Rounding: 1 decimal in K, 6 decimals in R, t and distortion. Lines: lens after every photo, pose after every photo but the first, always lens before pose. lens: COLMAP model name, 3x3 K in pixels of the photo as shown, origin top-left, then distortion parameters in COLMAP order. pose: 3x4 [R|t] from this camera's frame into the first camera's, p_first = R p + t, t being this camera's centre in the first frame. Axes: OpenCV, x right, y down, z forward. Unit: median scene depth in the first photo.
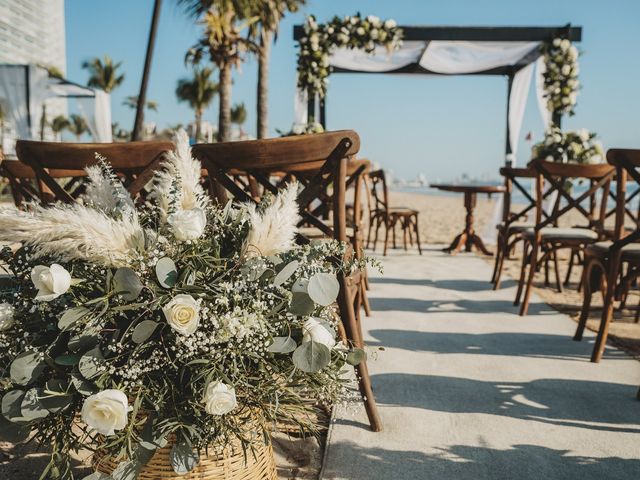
lens RADIAL K [[666.6, 0, 320.0], [0, 666.6, 240.0], [0, 0, 1]] dist [-0.046189, -0.003012]
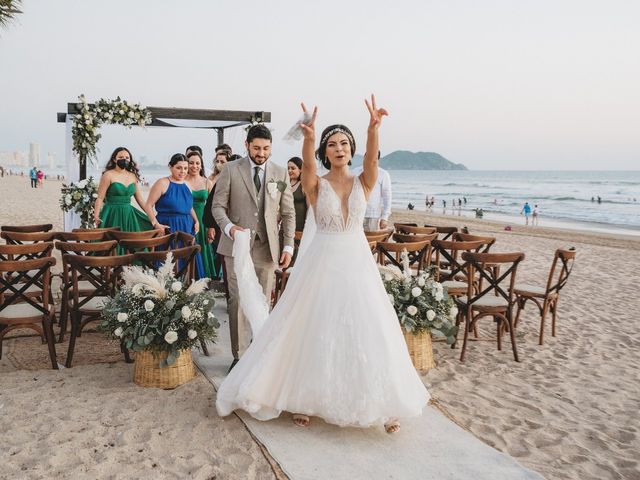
lens RADIAL K [[779.7, 0, 320.0], [0, 779.7, 240.0], [0, 0, 1]] dist [-0.000795, -0.001614]
pose [[0.902556, -0.032859, 0.429316, -0.272589], [0.024865, 0.999397, 0.024218, -0.076069], [-0.429854, -0.011183, 0.902829, -0.653906]]
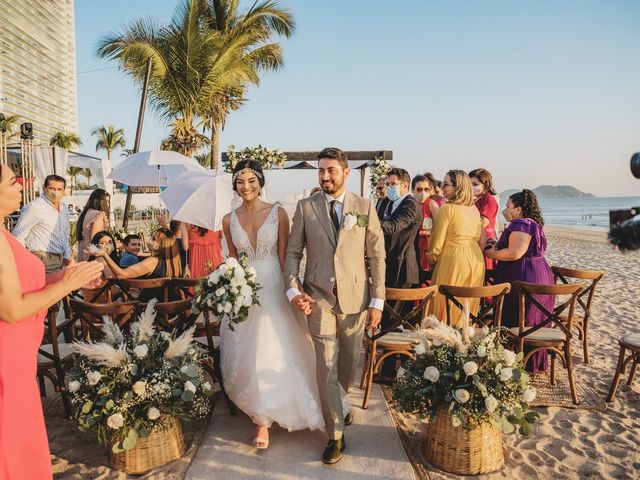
lens RADIAL K [[489.2, 0, 321.3], [0, 489.2, 227.9], [0, 0, 1]] dist [-0.150816, 0.124755]
pose [[0.994247, -0.028768, 0.103178, 0.078844], [0.031189, 0.999273, -0.021935, -0.103352], [-0.102472, 0.025027, 0.994421, -0.238311]]
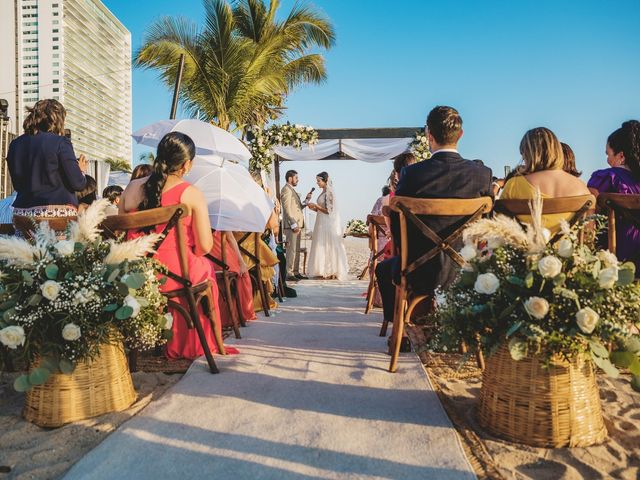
lens RADIAL K [[483.3, 0, 320.0], [0, 483.3, 240.0], [0, 0, 1]] dist [-0.145622, 0.124152]
pose [[0.999668, -0.025725, 0.001767, 0.122530], [0.025785, 0.996766, -0.076105, 0.016717], [0.000196, 0.076125, 0.997098, -0.090342]]
